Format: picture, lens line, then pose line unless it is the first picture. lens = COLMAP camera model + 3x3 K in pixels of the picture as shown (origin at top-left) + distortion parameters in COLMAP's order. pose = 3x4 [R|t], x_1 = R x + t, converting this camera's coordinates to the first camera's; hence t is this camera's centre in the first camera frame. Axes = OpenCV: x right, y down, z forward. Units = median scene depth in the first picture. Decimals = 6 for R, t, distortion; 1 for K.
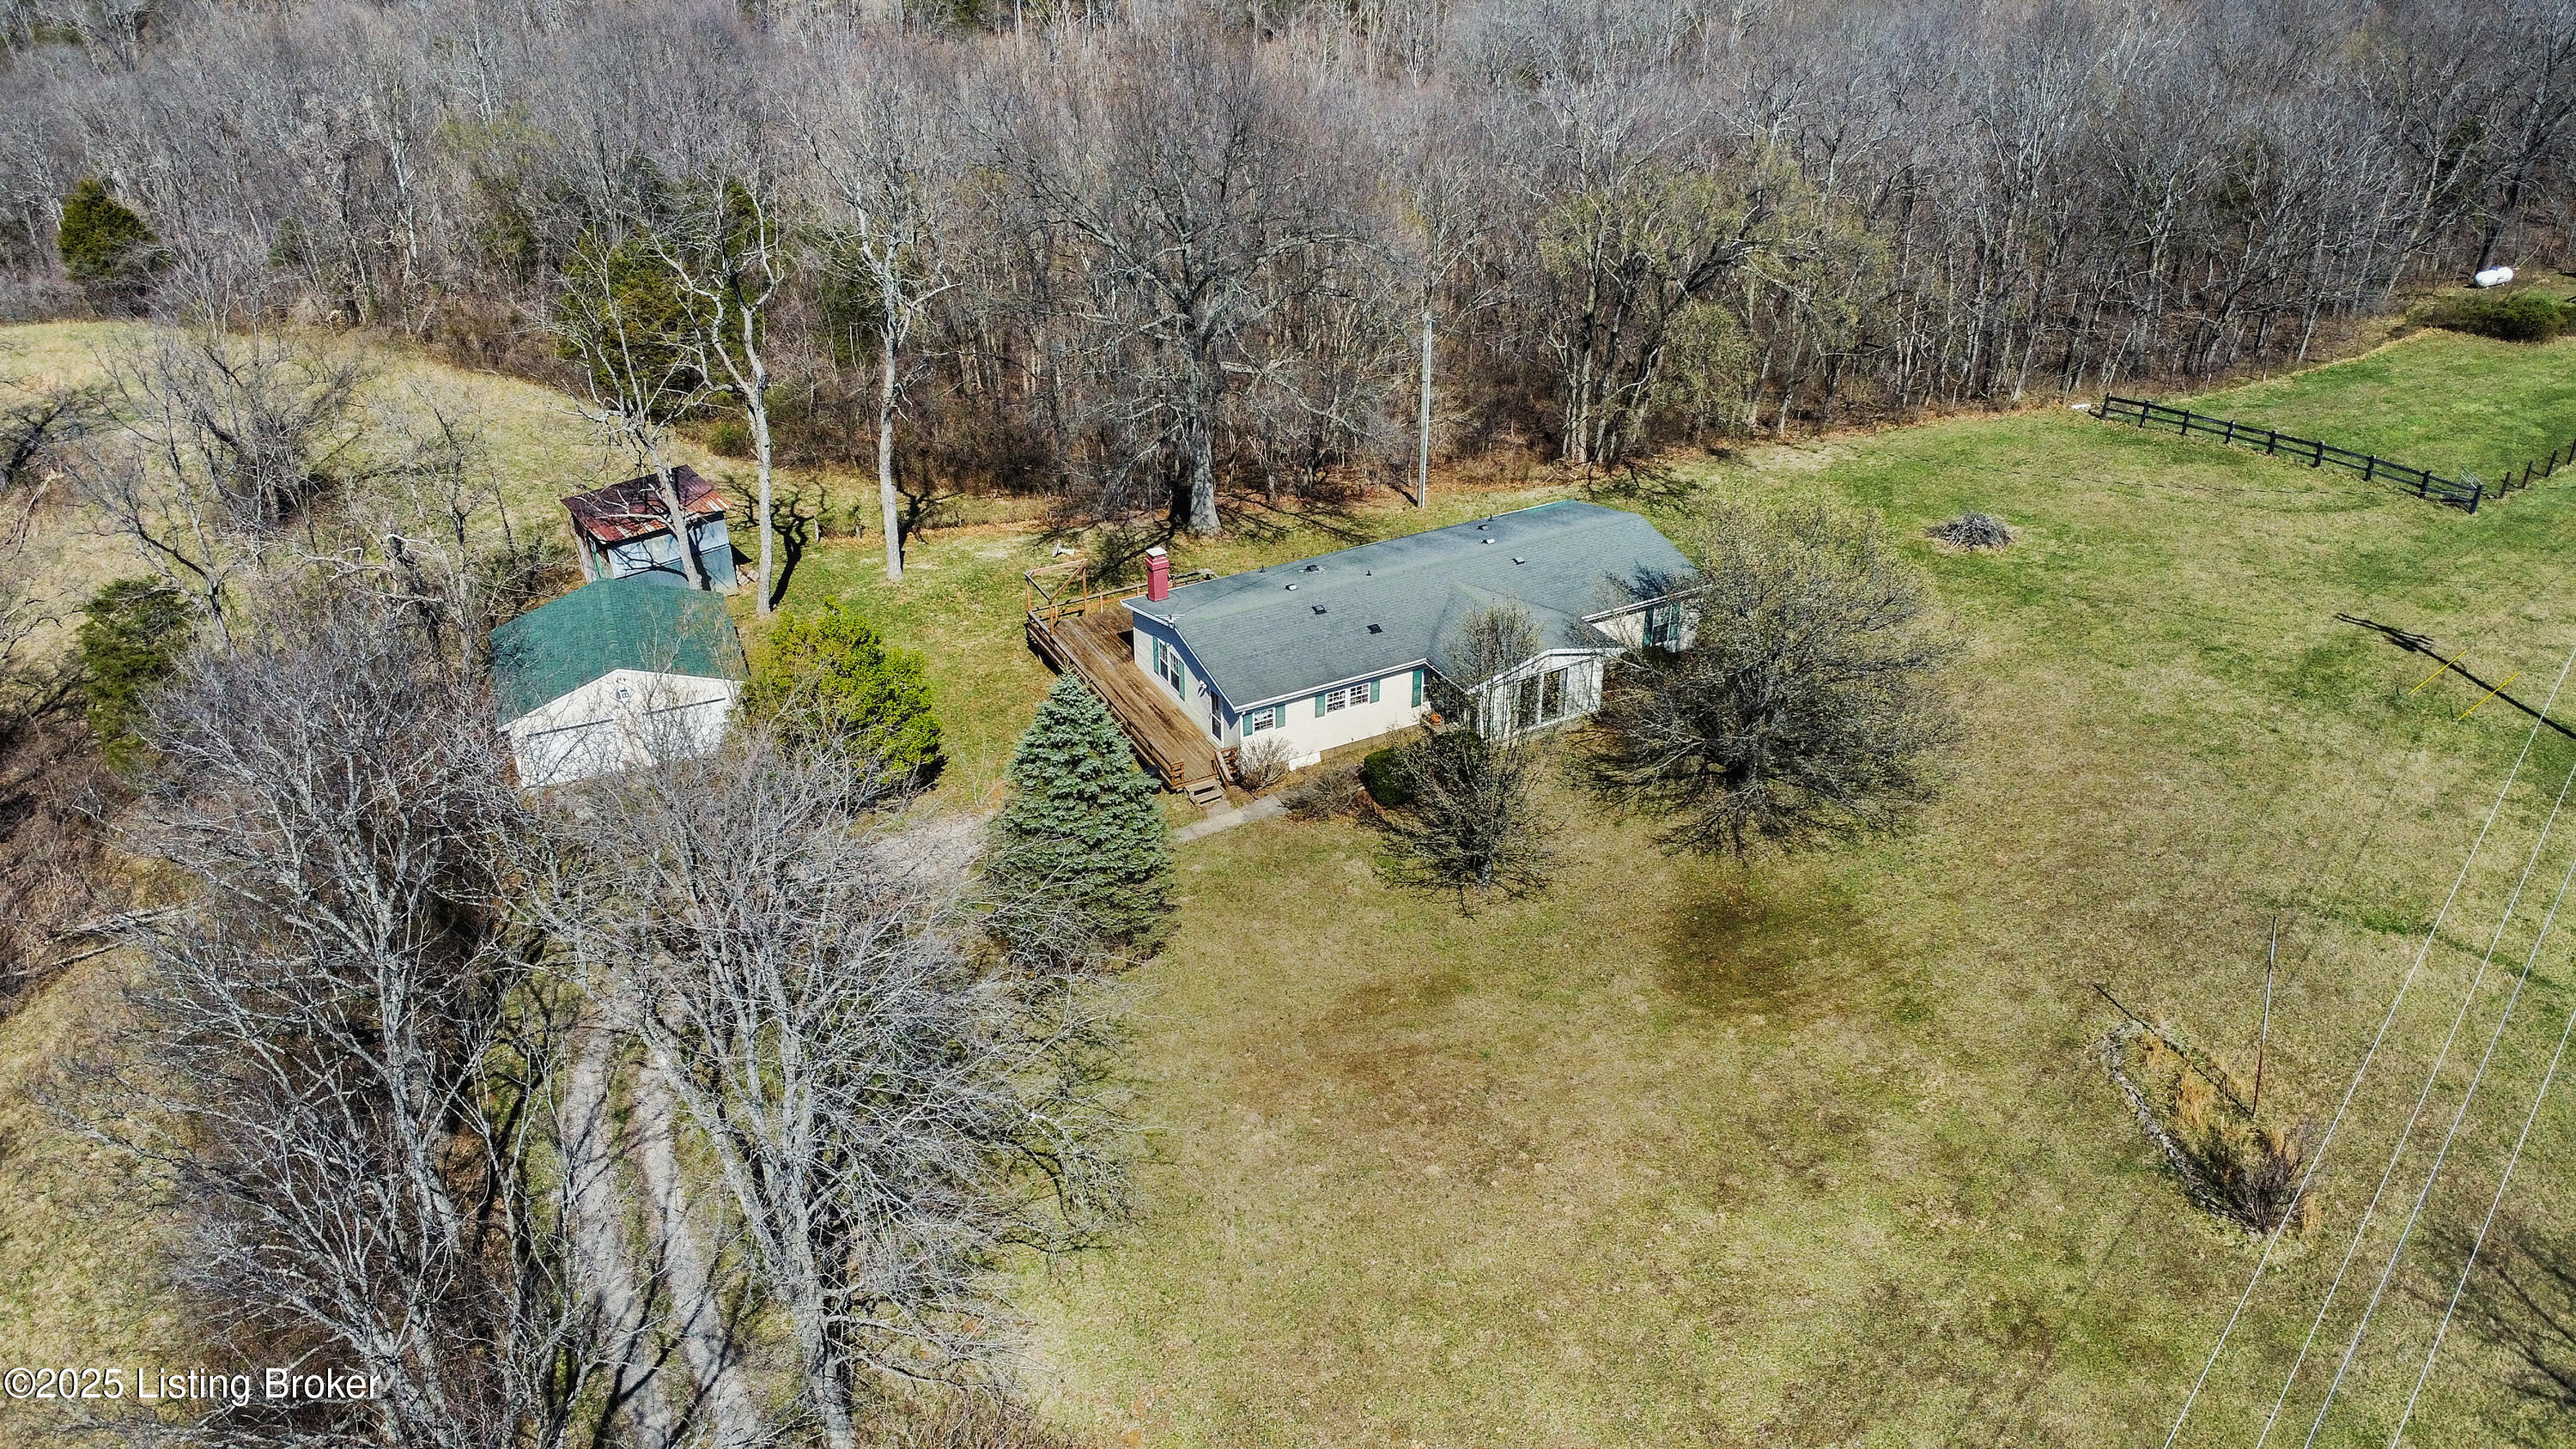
lens RADIAL K [[1870.6, 0, 1293.2], [0, 1870.6, 715.0], [0, 0, 1]] dist [-0.029298, -0.001450]
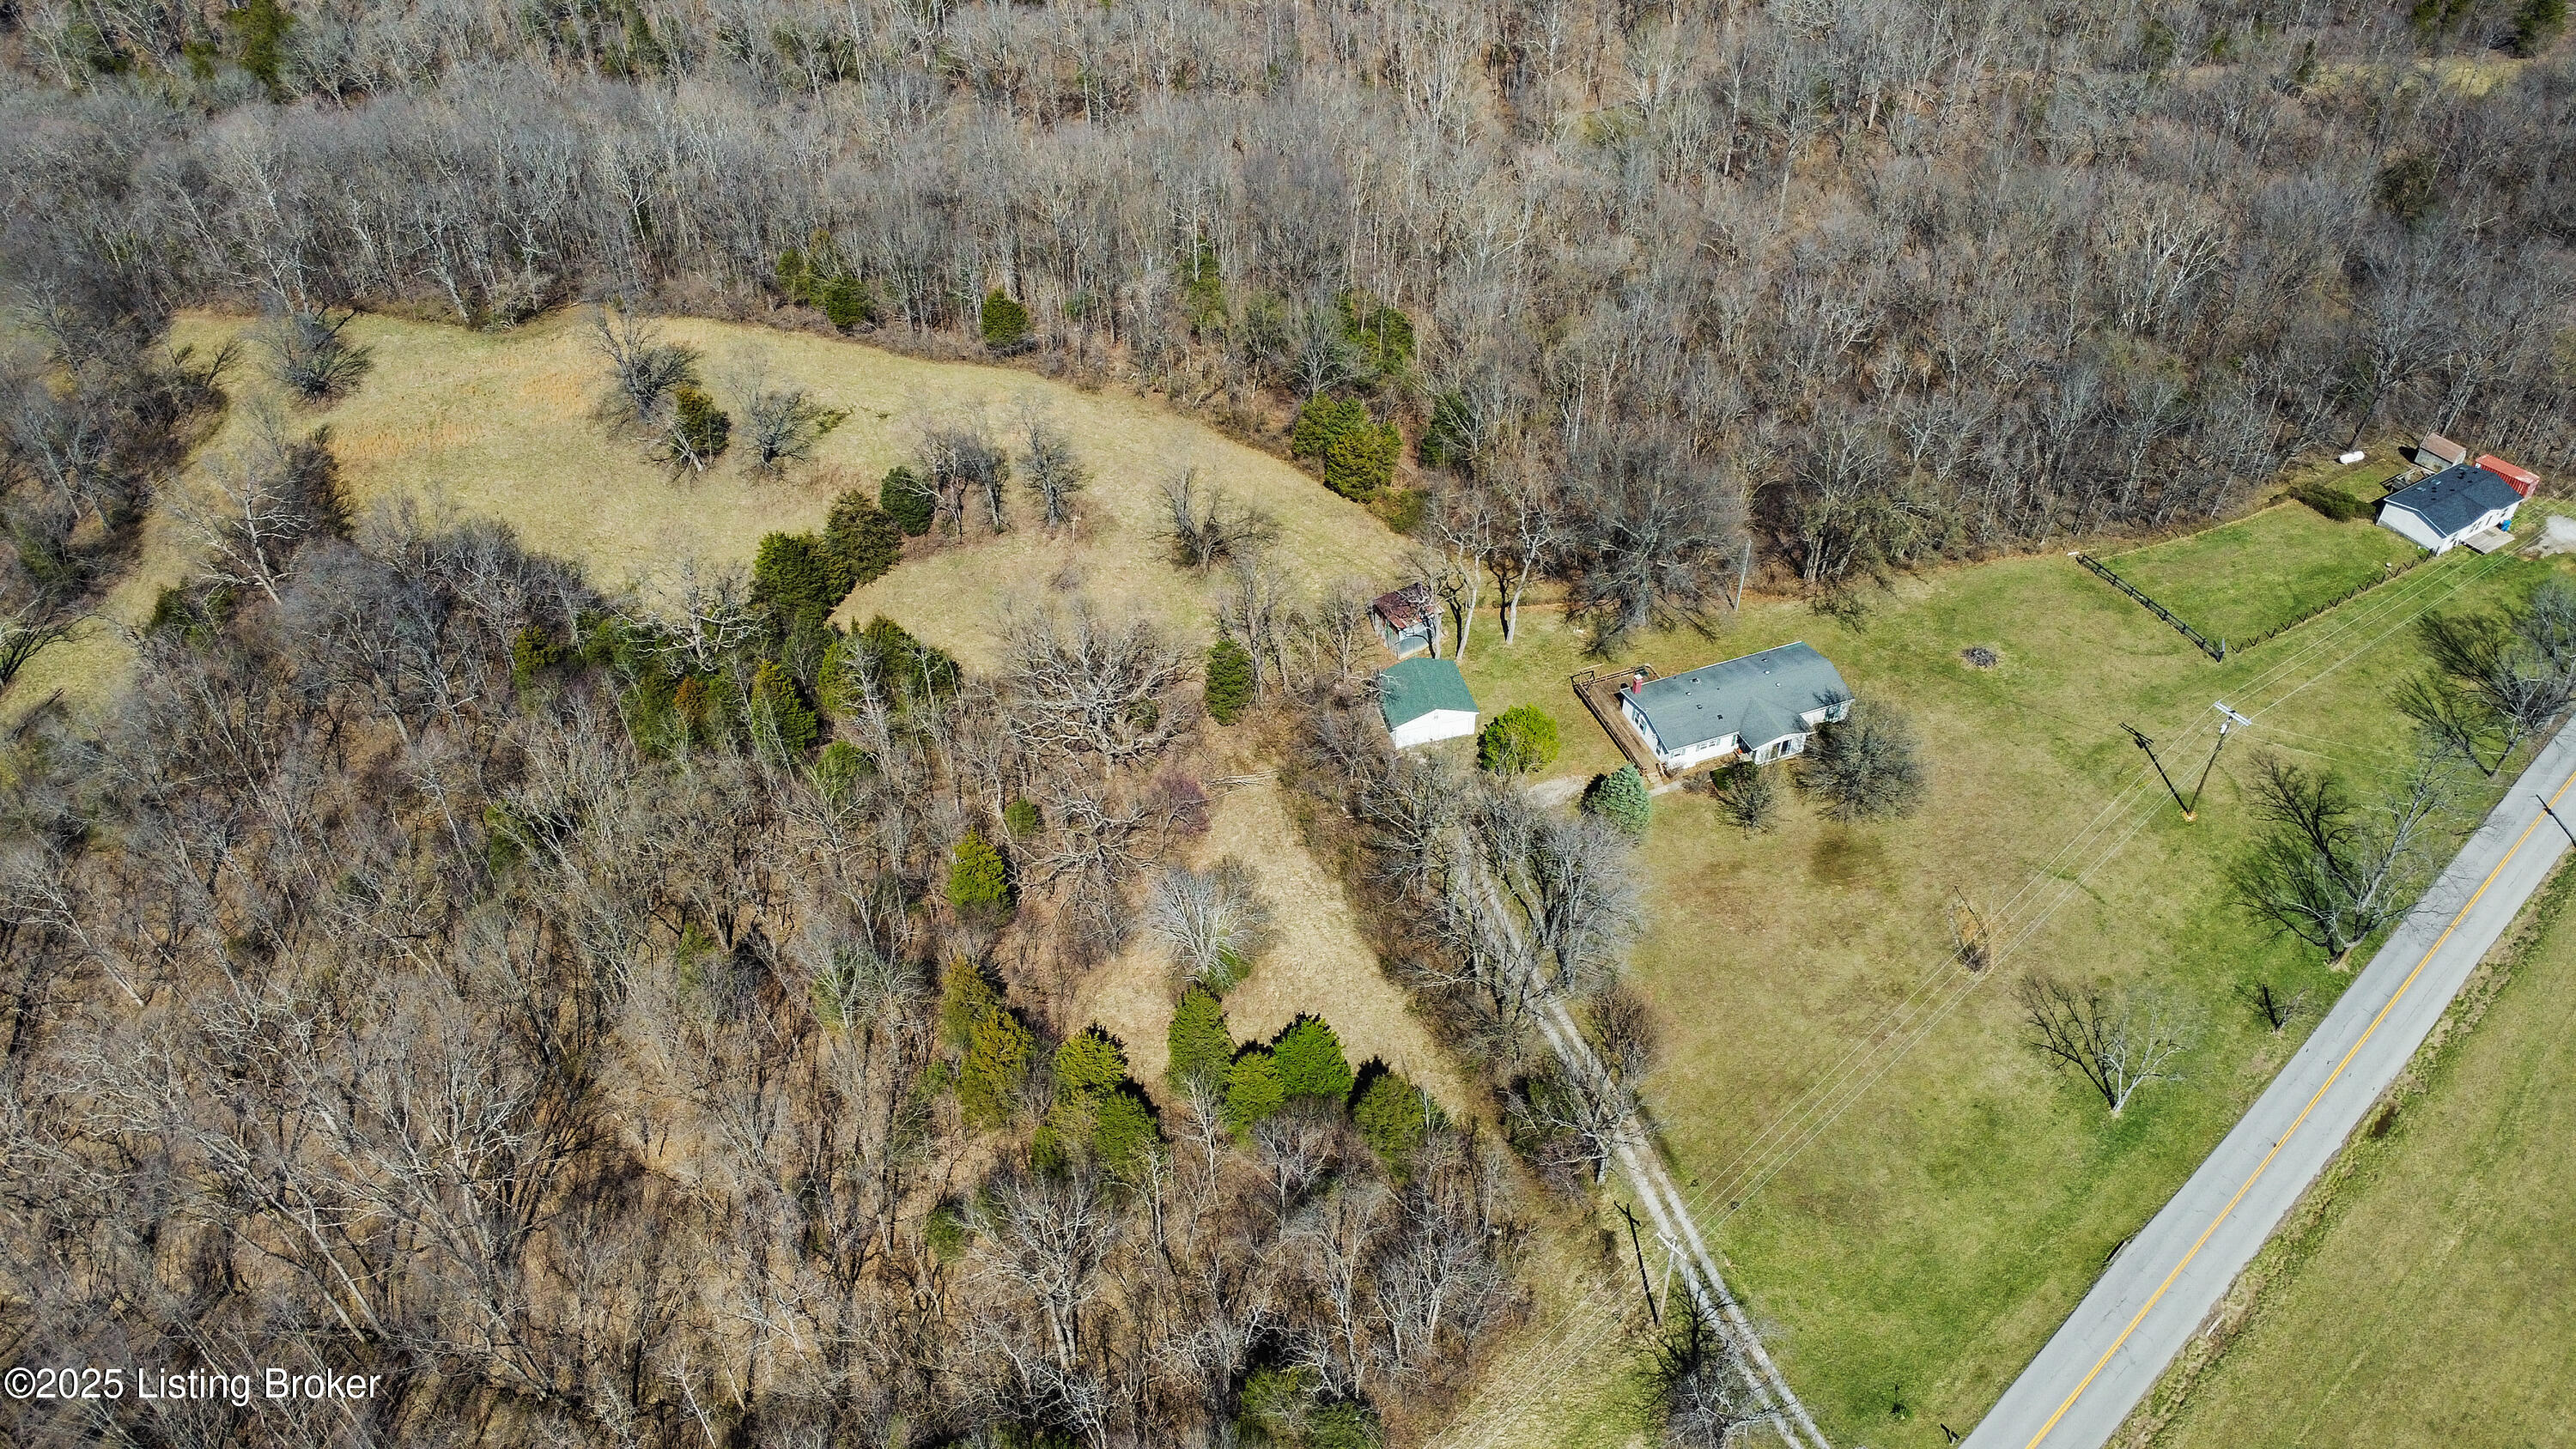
lens RADIAL K [[1869.5, 0, 1286.5], [0, 1869.5, 668.5], [0, 0, 1]] dist [-0.026143, -0.005670]
pose [[0.990318, 0.080790, -0.112890, -0.294805], [-0.057743, 0.979249, 0.194260, -0.640999], [0.126242, -0.185861, 0.974433, -1.787715]]
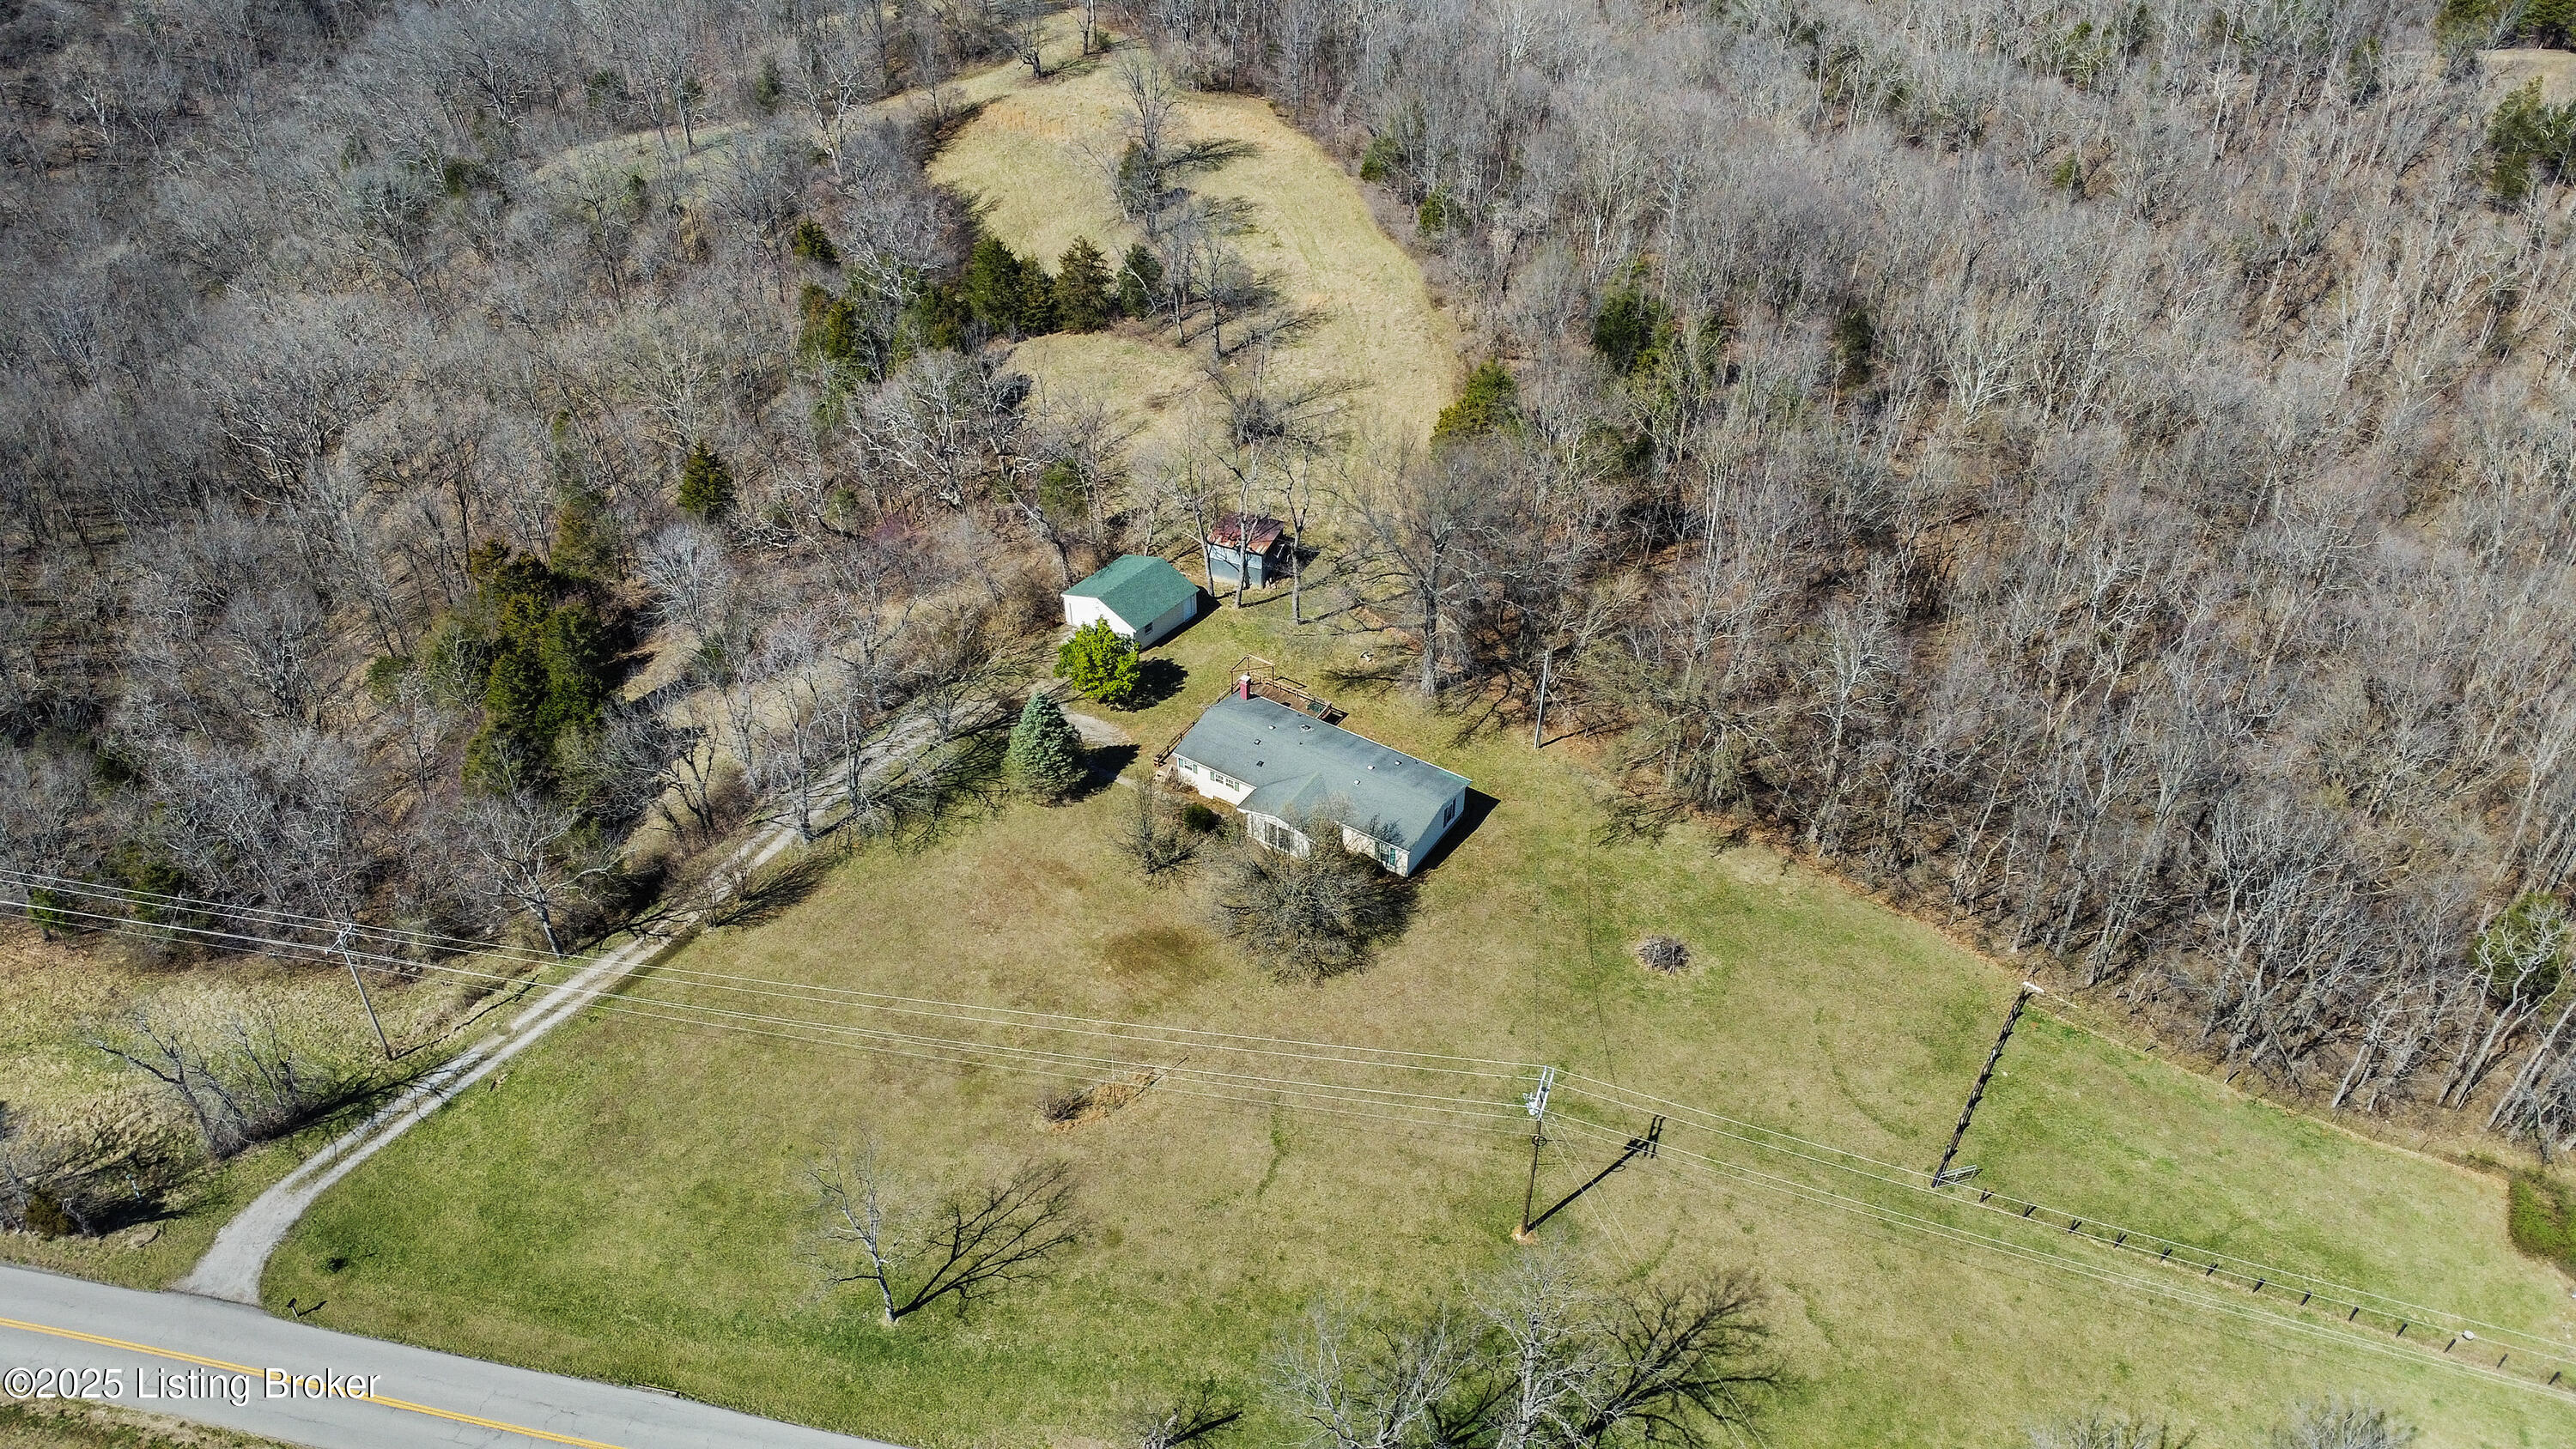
lens RADIAL K [[1870.6, 0, 1293.2], [0, 1870.6, 715.0], [0, 0, 1]] dist [-0.029298, -0.001450]
pose [[0.482917, 0.538979, -0.690139, 1.577378], [-0.438024, 0.831126, 0.342584, -0.880479], [0.758239, 0.136858, 0.637451, -0.324589]]
